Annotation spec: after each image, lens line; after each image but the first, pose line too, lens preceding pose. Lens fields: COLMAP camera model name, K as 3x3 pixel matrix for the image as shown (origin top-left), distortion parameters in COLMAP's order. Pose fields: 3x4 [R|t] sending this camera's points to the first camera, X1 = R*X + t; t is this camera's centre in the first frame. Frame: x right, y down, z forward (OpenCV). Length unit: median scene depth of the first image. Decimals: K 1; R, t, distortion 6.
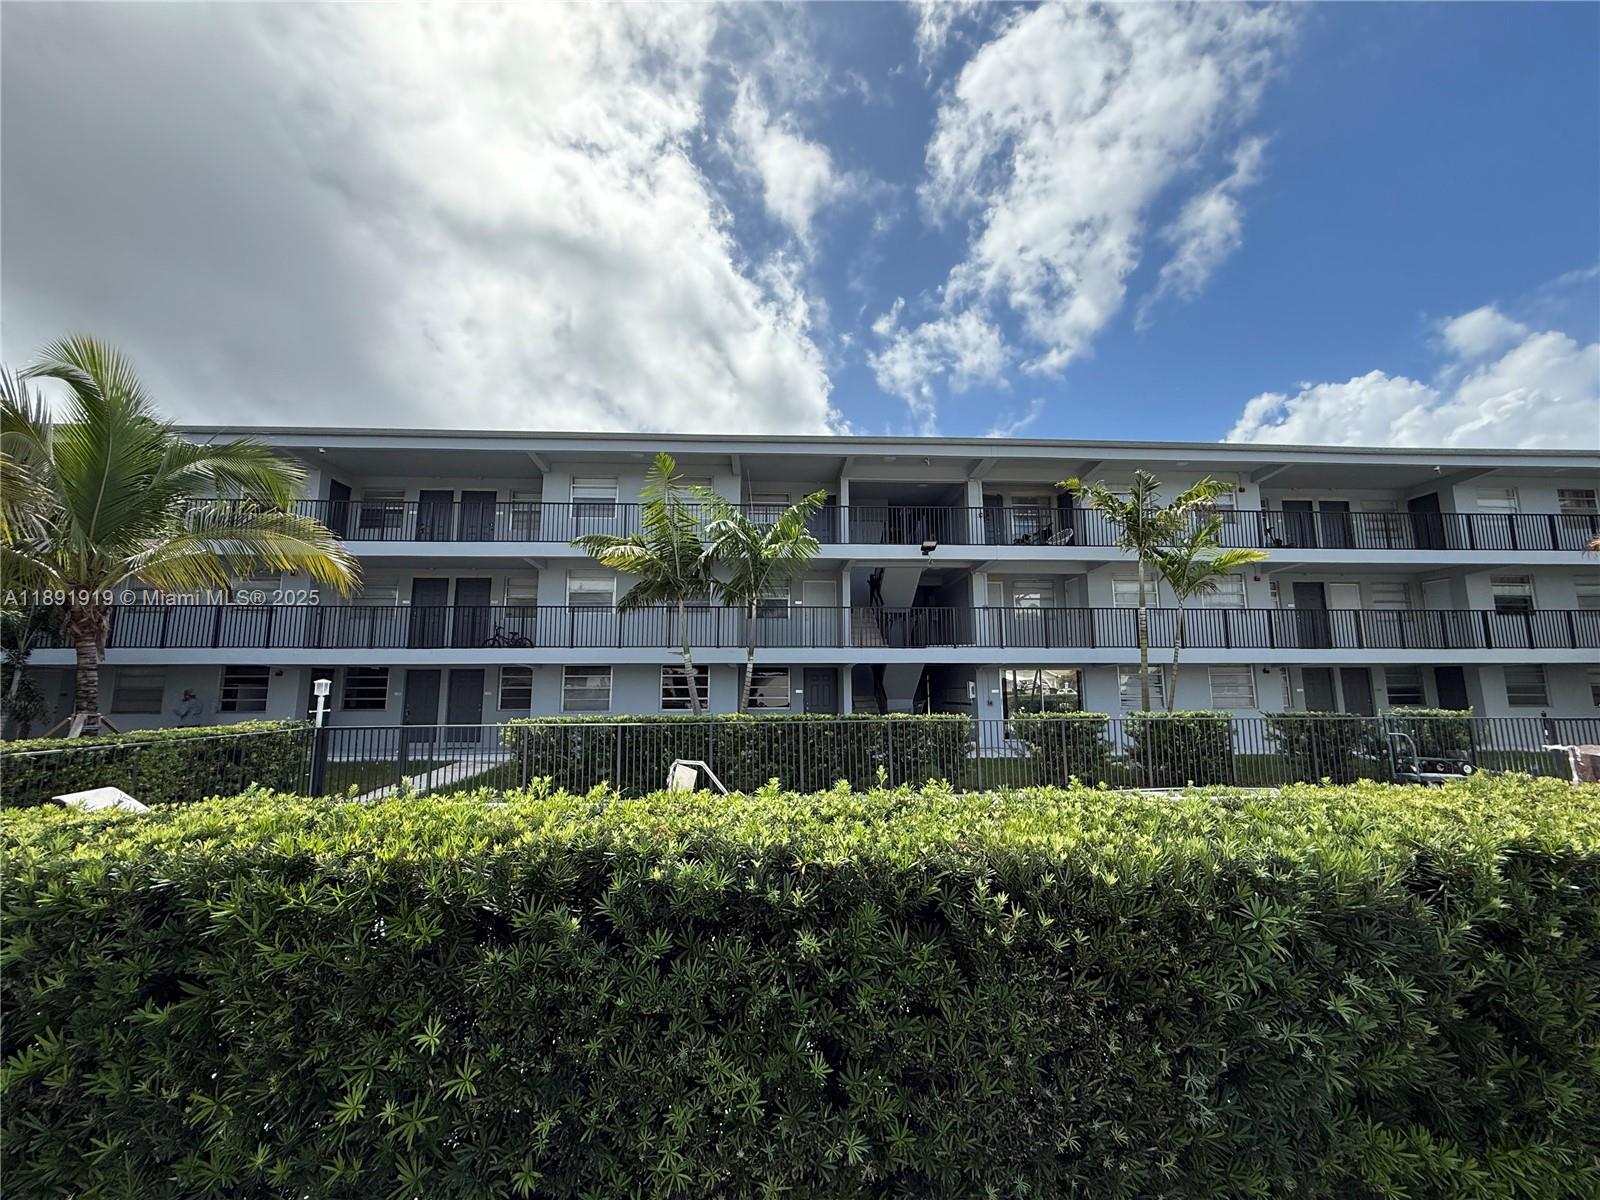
lens RADIAL K [[636.7, 0, 799.9], [0, 636.7, 597.1], [0, 0, 1]] dist [-0.000640, -0.000106]
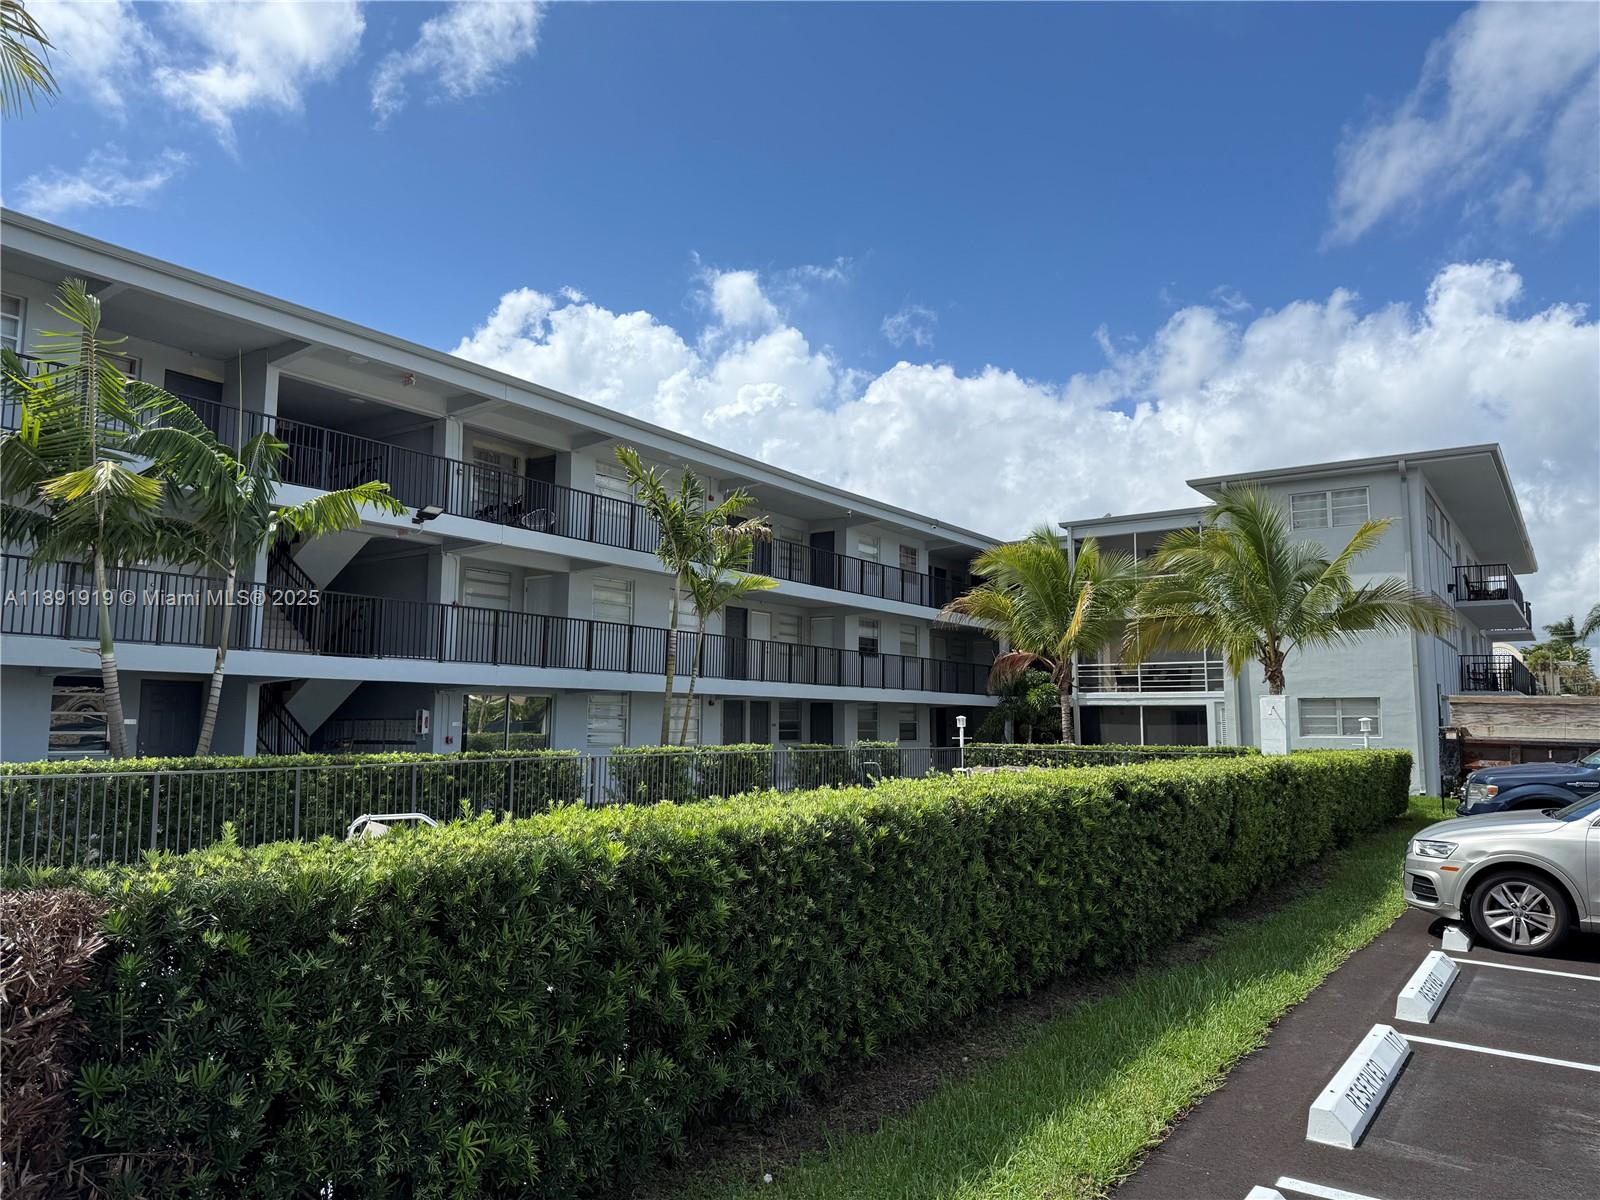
lens RADIAL K [[1126.0, 0, 808.9], [0, 1126.0, 598.2], [0, 0, 1]] dist [0.054022, -0.065249]
pose [[0.596409, 0.097025, 0.796795, -0.444394], [-0.127150, 0.991554, -0.025567, -0.008002], [-0.792546, -0.086064, 0.603709, -0.064024]]
